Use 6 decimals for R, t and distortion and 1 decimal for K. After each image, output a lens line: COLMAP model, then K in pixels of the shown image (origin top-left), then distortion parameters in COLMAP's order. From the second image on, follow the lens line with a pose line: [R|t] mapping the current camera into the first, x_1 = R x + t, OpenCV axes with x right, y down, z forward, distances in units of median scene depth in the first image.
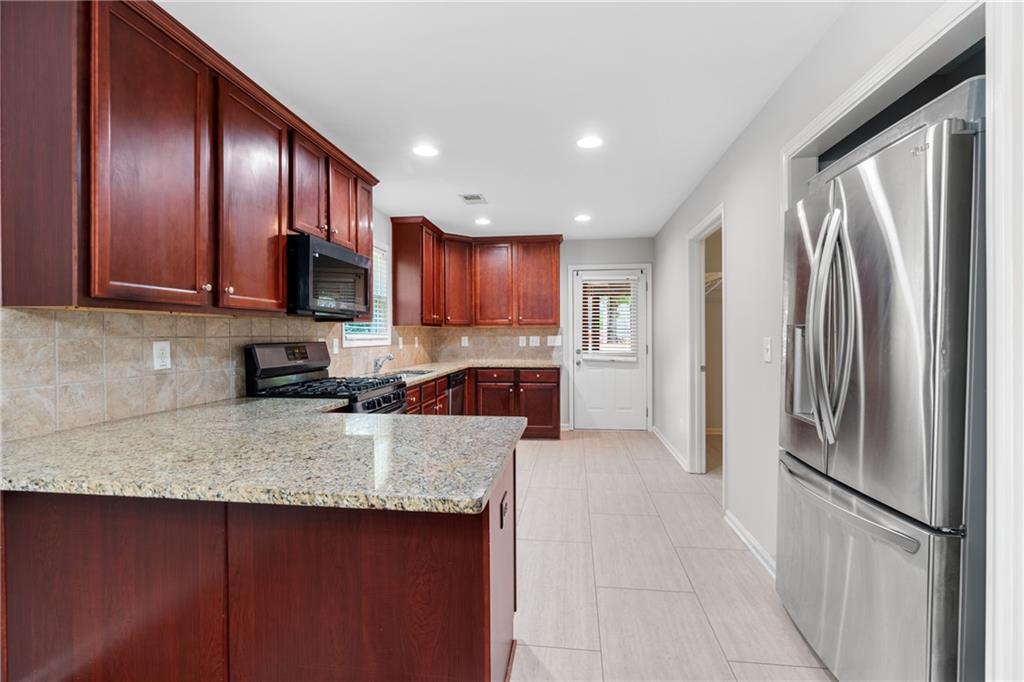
lens RADIAL K [[461.2, 0, 512.5], [0, 461.2, 338.7], [0, 0, 1]] dist [-0.008763, 0.001736]
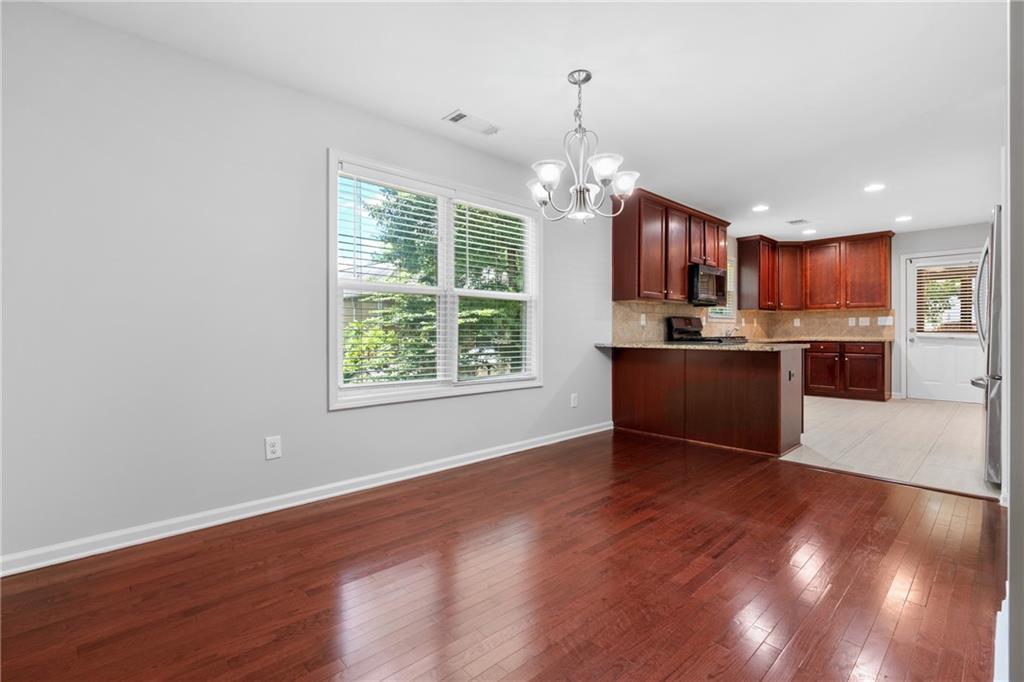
lens RADIAL K [[461.2, 0, 512.5], [0, 461.2, 338.7], [0, 0, 1]] dist [-0.008763, 0.001736]
pose [[0.768728, 0.009857, -0.639500, 0.135532], [-0.004216, 0.999938, 0.010344, 0.052049], [0.639563, -0.005256, 0.768721, -0.619815]]
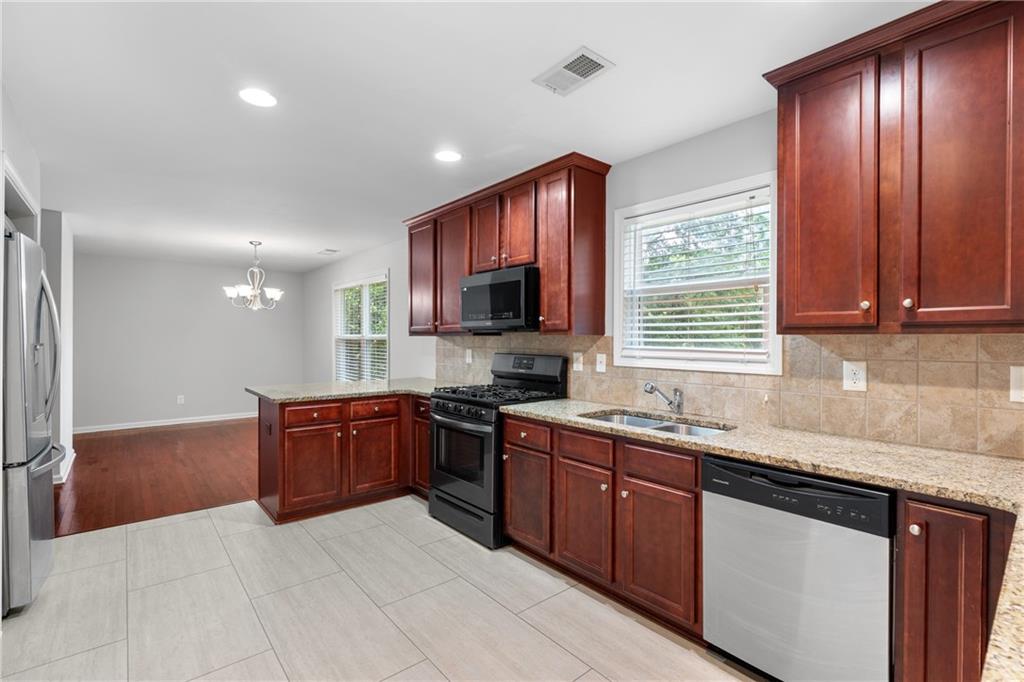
lens RADIAL K [[461.2, 0, 512.5], [0, 461.2, 338.7], [0, 0, 1]] dist [-0.008763, 0.001736]
pose [[-0.674302, 0.000351, -0.738455, 0.266730], [-0.007620, 0.999943, 0.007434, -0.024979], [0.738416, 0.010640, -0.674261, 1.096268]]
